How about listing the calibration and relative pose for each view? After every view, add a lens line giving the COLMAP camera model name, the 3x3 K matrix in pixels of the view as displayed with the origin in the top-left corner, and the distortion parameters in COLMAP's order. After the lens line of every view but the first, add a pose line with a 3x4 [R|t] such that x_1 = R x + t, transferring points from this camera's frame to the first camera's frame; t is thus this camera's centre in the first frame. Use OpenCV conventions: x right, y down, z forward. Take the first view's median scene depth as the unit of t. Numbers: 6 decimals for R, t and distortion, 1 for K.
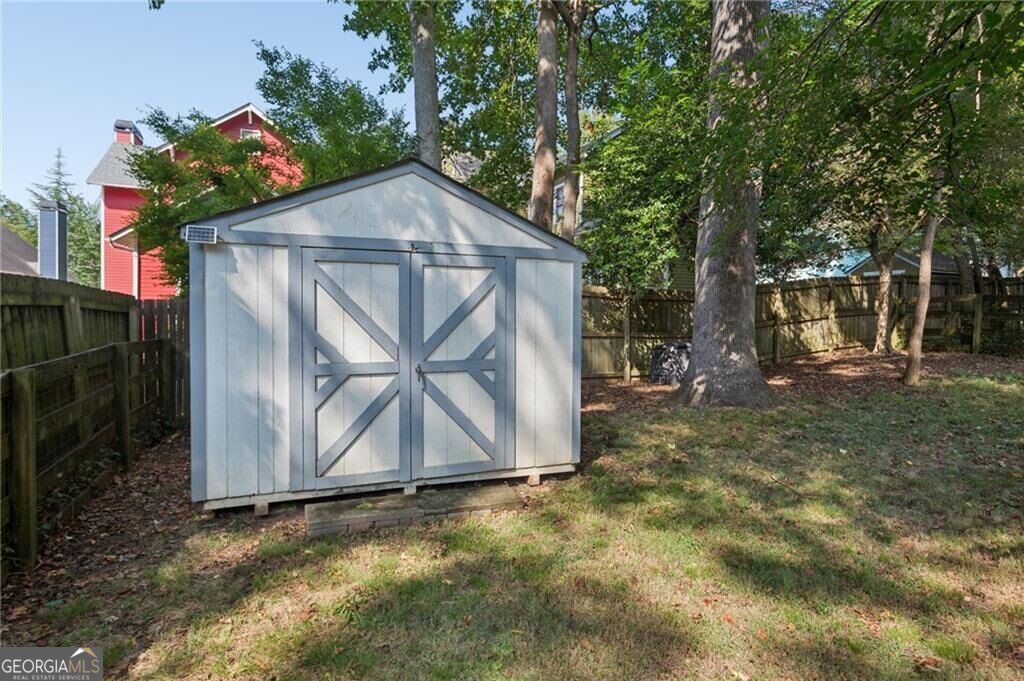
lens RADIAL K [[562.8, 0, 495.8], [0, 562.8, 317.7], [0, 0, 1]] dist [0.000745, 0.000338]
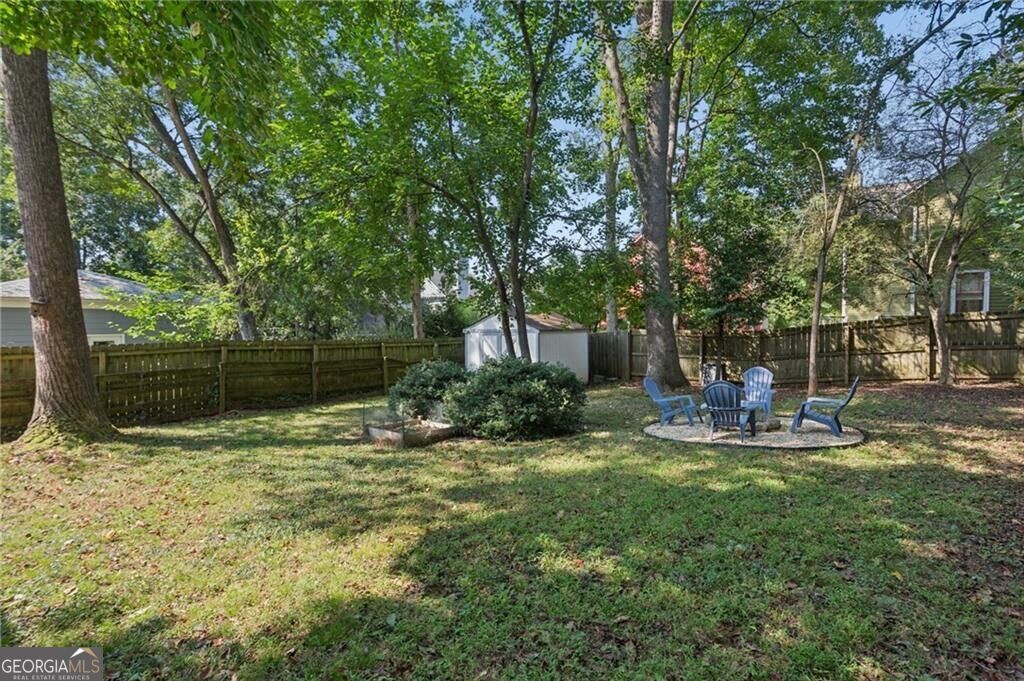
lens RADIAL K [[496.1, 0, 508.1], [0, 496.1, 321.1], [0, 0, 1]] dist [0.003038, 0.000751]
pose [[0.459333, -0.021042, -0.888015, 2.777741], [0.006159, 0.999771, -0.020504, -0.110157], [0.888243, 0.003949, 0.459357, -0.554663]]
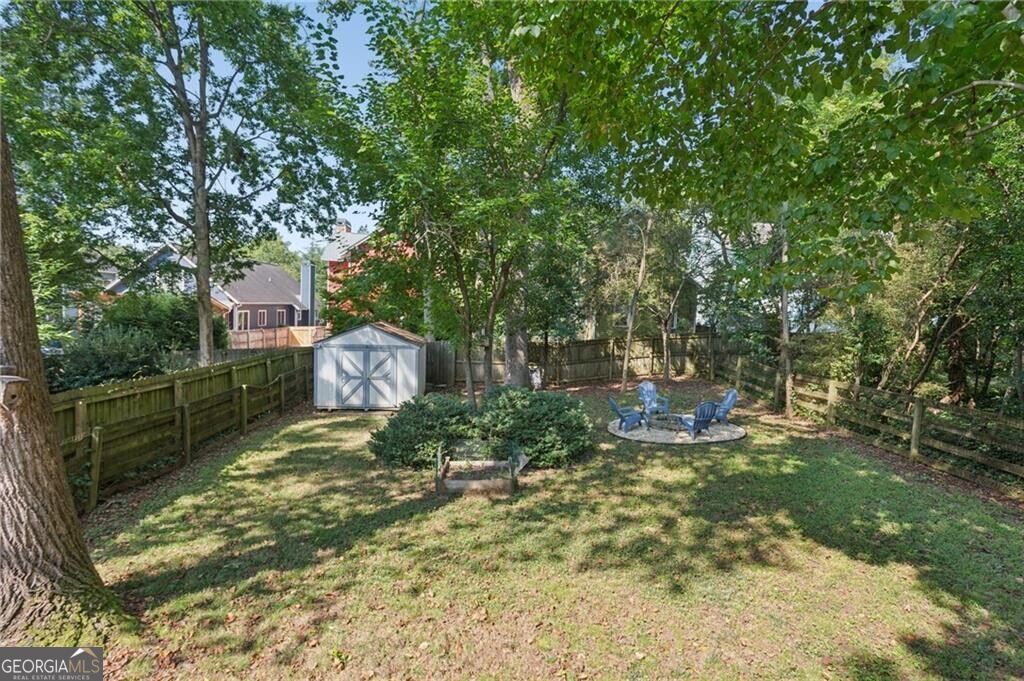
lens RADIAL K [[496.1, 0, 508.1], [0, 496.1, 321.1], [0, 0, 1]] dist [0.003038, 0.000751]
pose [[0.955429, 0.026470, -0.294033, 1.575041], [-0.021693, 0.999575, 0.019497, -0.343783], [0.294424, -0.012249, 0.955596, -1.740257]]
